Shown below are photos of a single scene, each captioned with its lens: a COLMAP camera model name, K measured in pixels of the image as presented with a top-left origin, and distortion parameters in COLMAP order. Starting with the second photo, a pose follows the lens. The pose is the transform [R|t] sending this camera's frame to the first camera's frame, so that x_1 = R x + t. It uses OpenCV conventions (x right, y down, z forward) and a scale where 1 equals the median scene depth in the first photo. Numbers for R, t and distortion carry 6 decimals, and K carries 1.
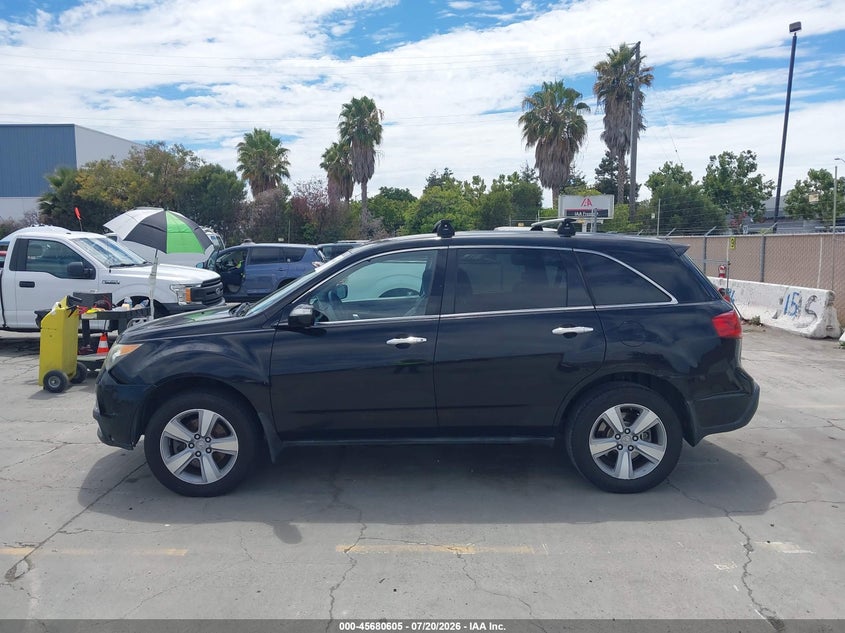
lens RADIAL K [[658.4, 0, 422.5], [0, 658.4, 316.5], [0, 0, 1]] dist [-0.087085, 0.133067]
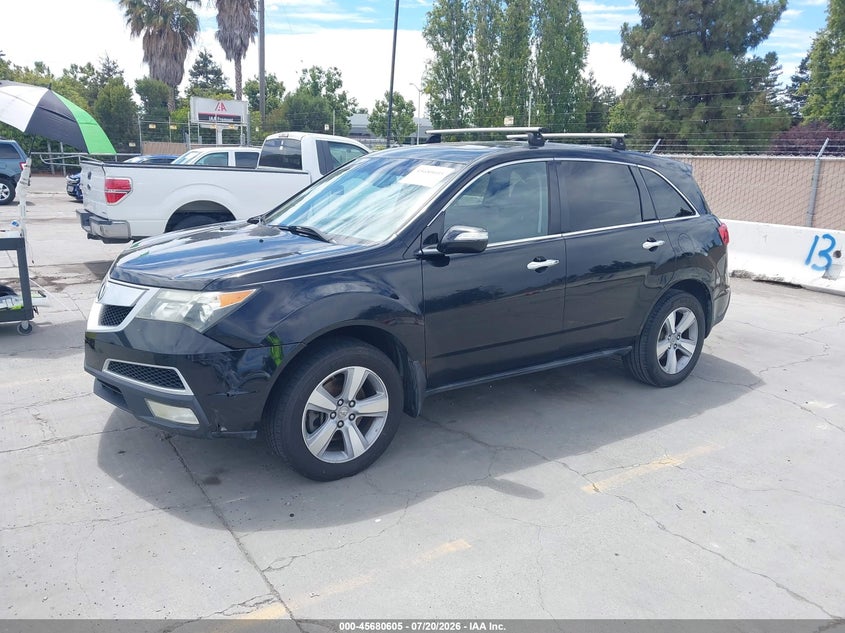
lens RADIAL K [[638.7, 0, 422.5], [0, 638.7, 316.5], [0, 0, 1]] dist [0.000087, 0.037658]
pose [[0.830709, -0.100838, 0.547498, -0.666282], [0.022884, 0.988813, 0.147397, -0.024844], [-0.556236, -0.109915, 0.823724, 0.335412]]
